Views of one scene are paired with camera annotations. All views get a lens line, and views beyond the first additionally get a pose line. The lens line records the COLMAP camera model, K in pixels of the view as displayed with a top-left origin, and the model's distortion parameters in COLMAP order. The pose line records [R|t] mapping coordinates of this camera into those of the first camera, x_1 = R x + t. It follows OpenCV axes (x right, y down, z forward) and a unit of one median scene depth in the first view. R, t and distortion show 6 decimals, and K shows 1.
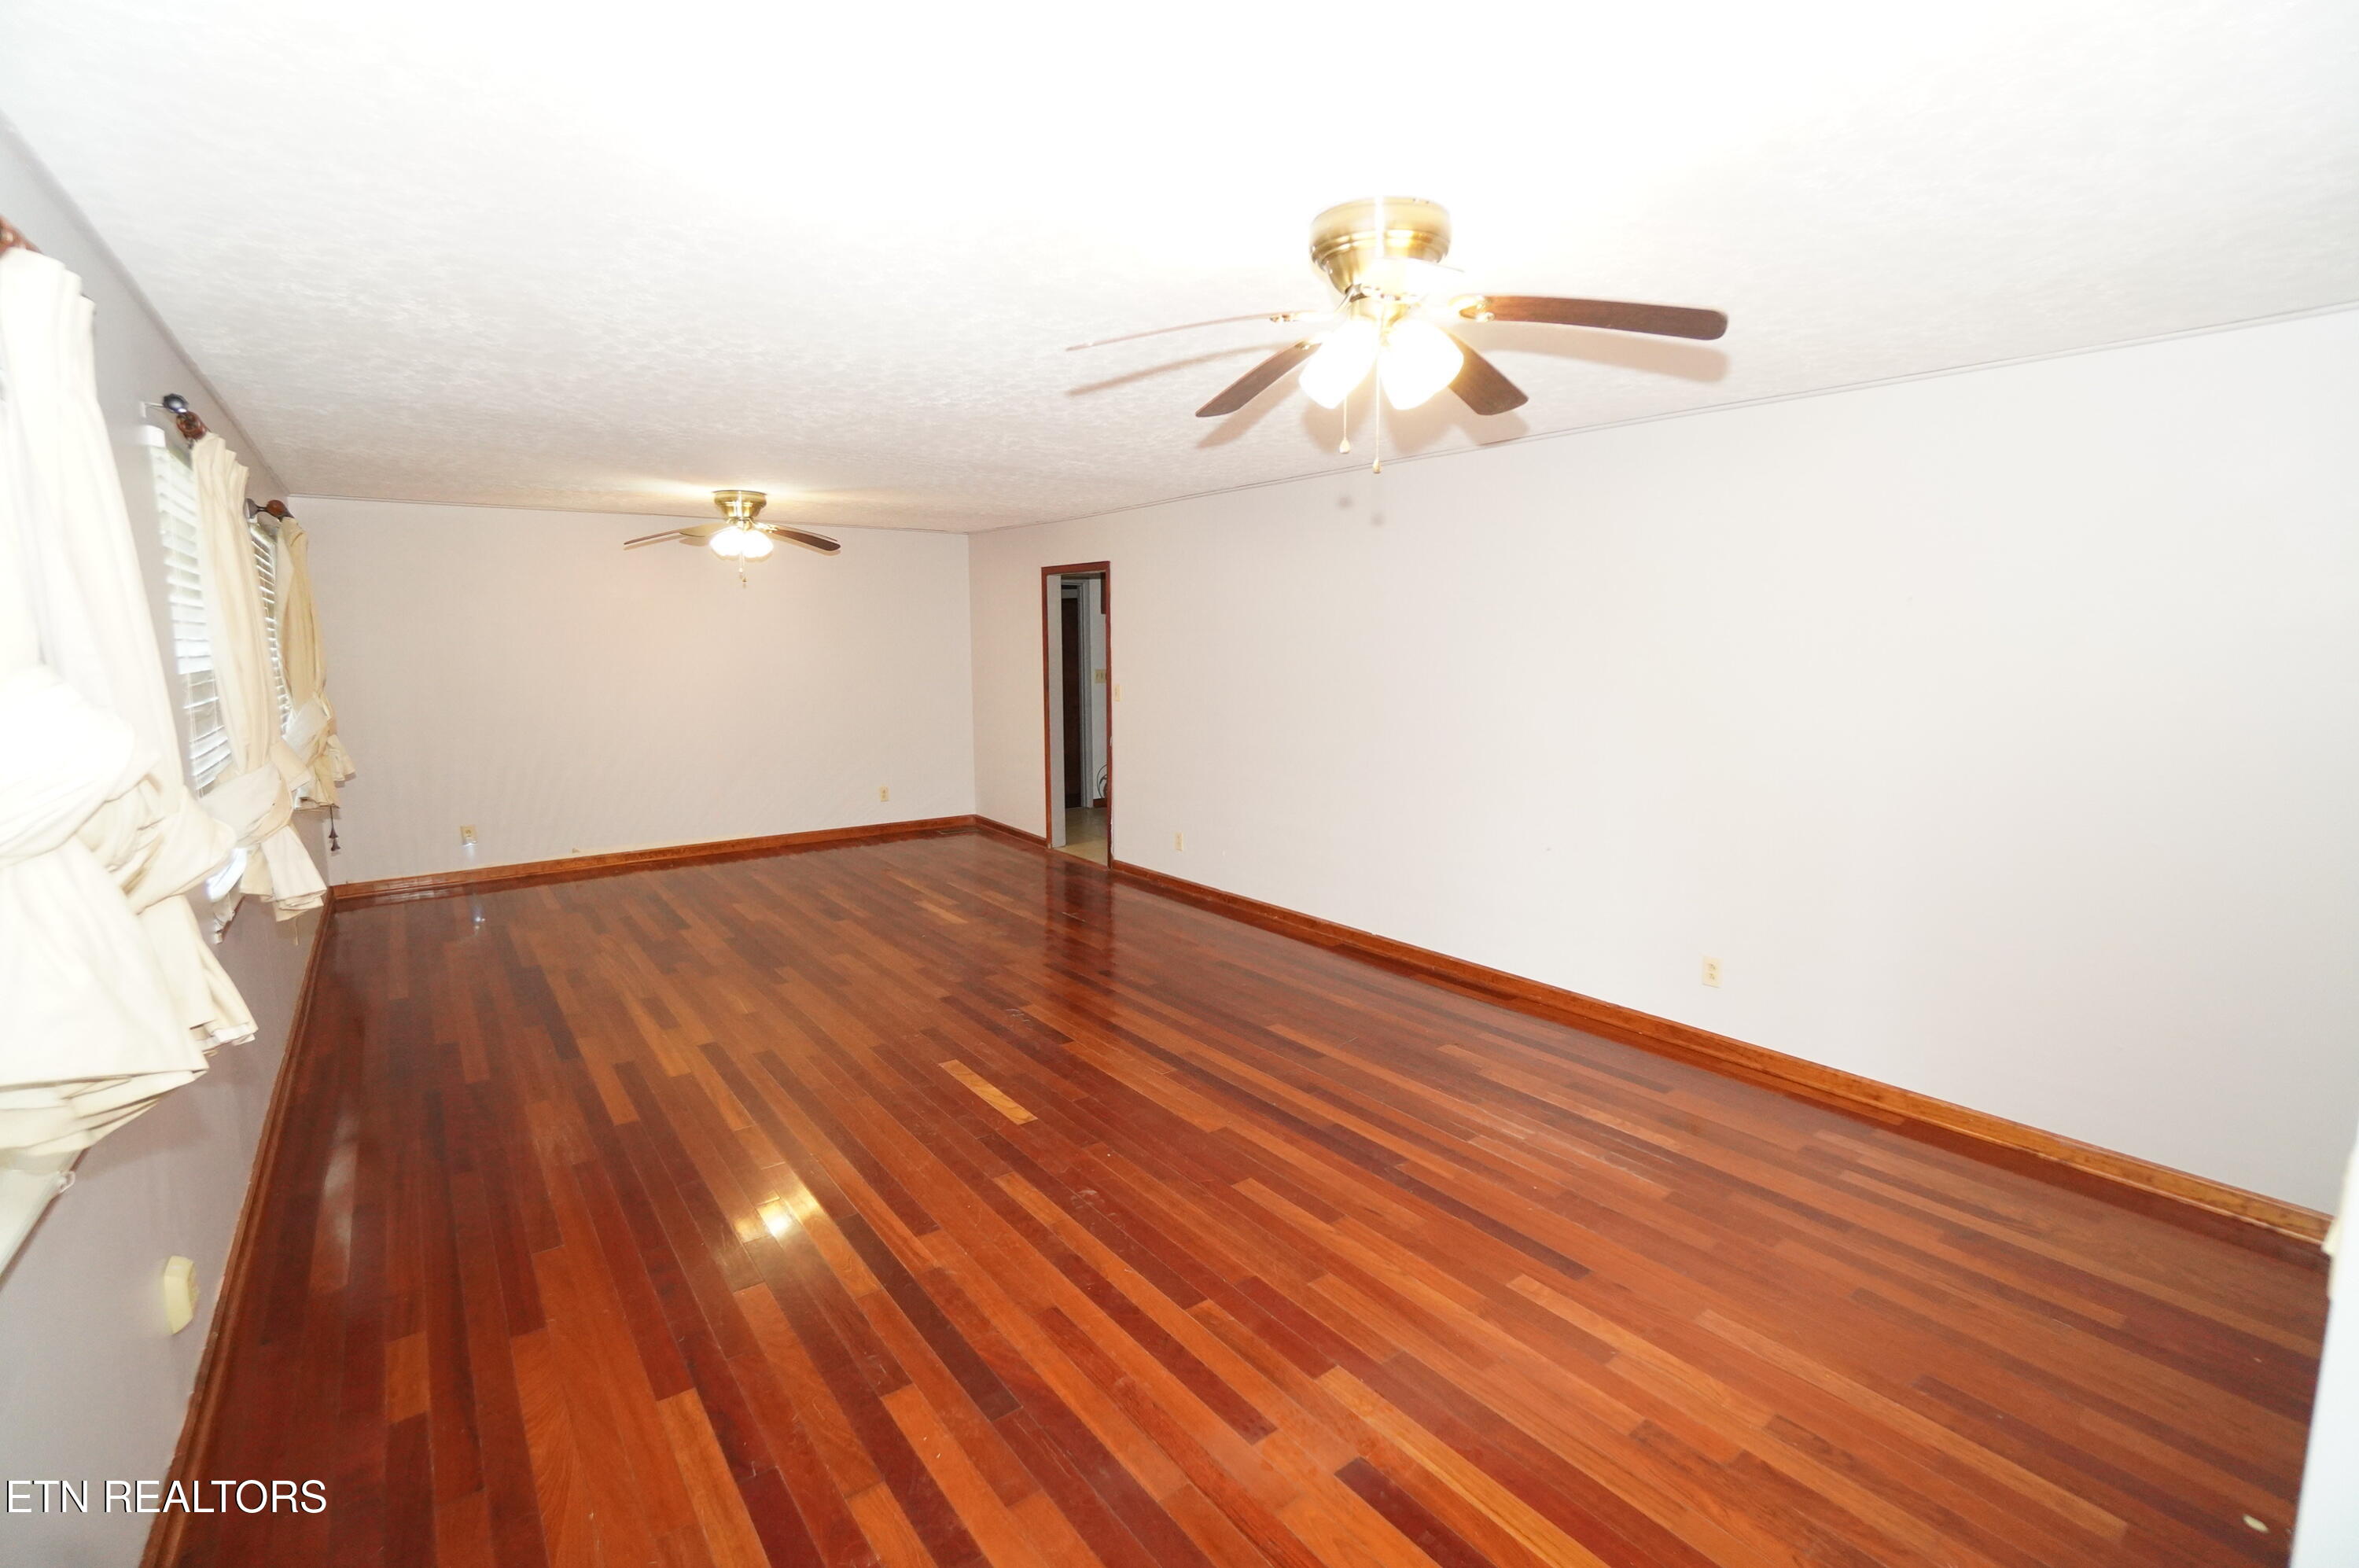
lens RADIAL K [[1032.3, 0, 1167.8], [0, 1032.3, 777.9], [0, 0, 1]] dist [-0.069471, 0.022158]
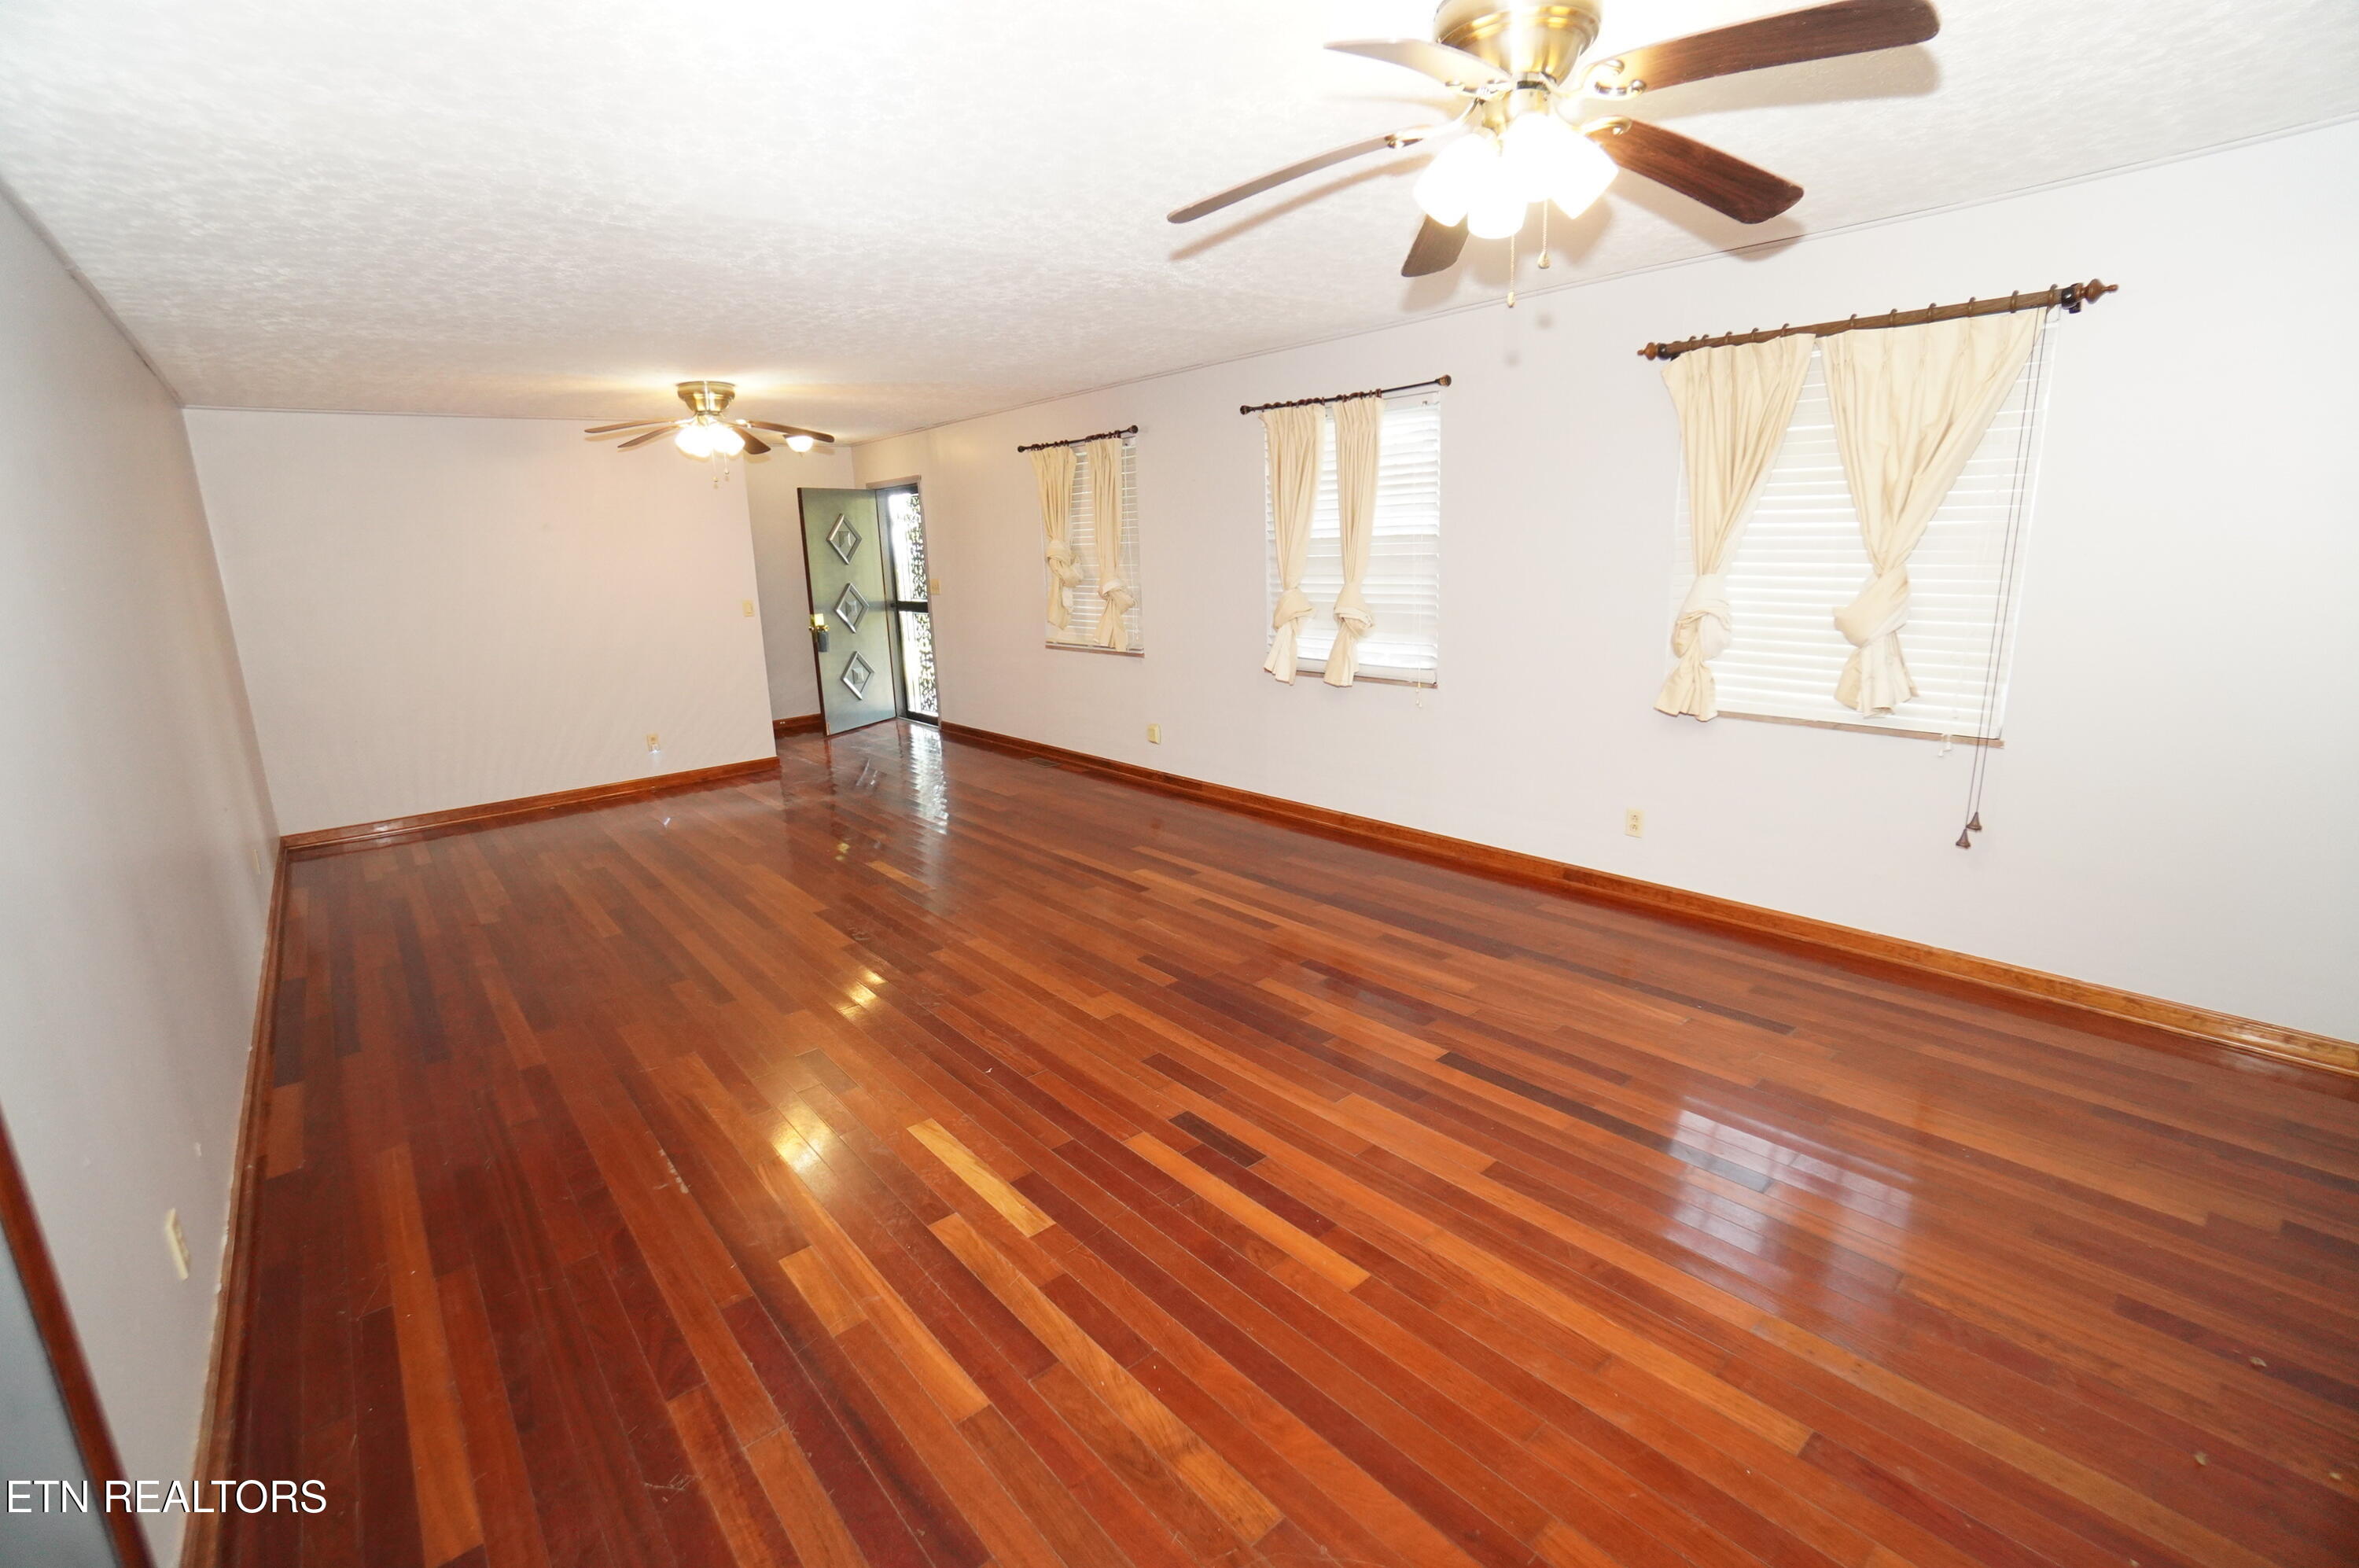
lens RADIAL K [[1032.3, 0, 1167.8], [0, 1032.3, 777.9], [0, 0, 1]] dist [-0.069471, 0.022158]
pose [[-0.998903, 0.031685, -0.034493, -0.389032], [0.018238, 0.941454, 0.336649, -0.210820], [0.043140, 0.335650, -0.940998, 1.784435]]
